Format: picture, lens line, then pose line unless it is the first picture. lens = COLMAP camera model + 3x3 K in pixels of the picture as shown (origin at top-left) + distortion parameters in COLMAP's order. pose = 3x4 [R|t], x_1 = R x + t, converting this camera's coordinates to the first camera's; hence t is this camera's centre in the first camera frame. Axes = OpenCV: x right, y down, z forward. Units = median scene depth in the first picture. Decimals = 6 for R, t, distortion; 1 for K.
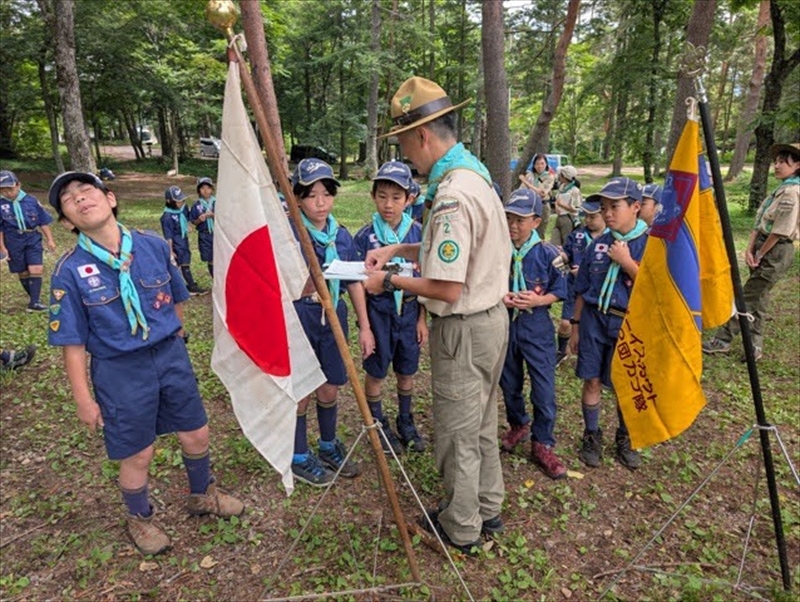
lens RADIAL K [[594.4, 0, 400.0], [0, 594.4, 301.0], [0, 0, 1]] dist [0.022614, -0.024725]
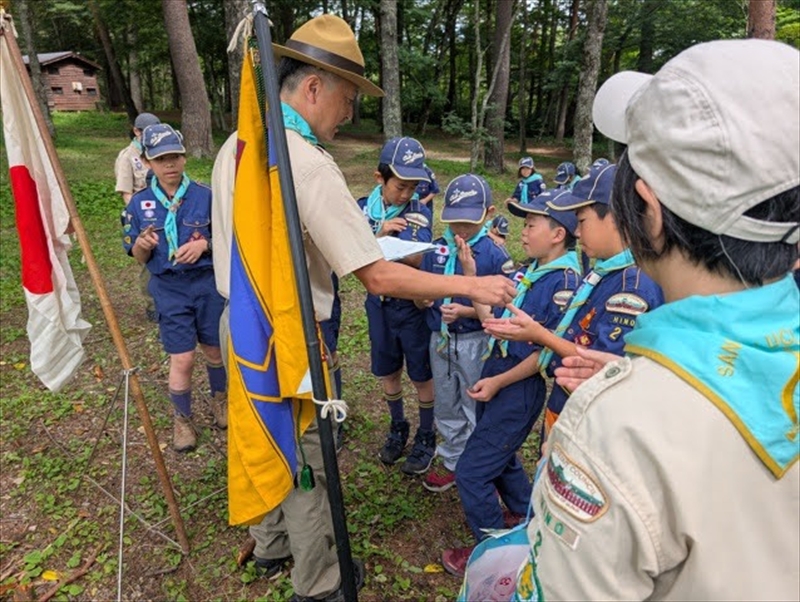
lens RADIAL K [[596.9, 0, 390.8], [0, 596.9, 300.9], [0, 0, 1]] dist [0.007841, -0.005549]
pose [[0.592697, 0.233344, -0.770883, 0.152031], [-0.215411, 0.968172, 0.127443, -0.022432], [0.776085, 0.090522, 0.624097, 0.103002]]
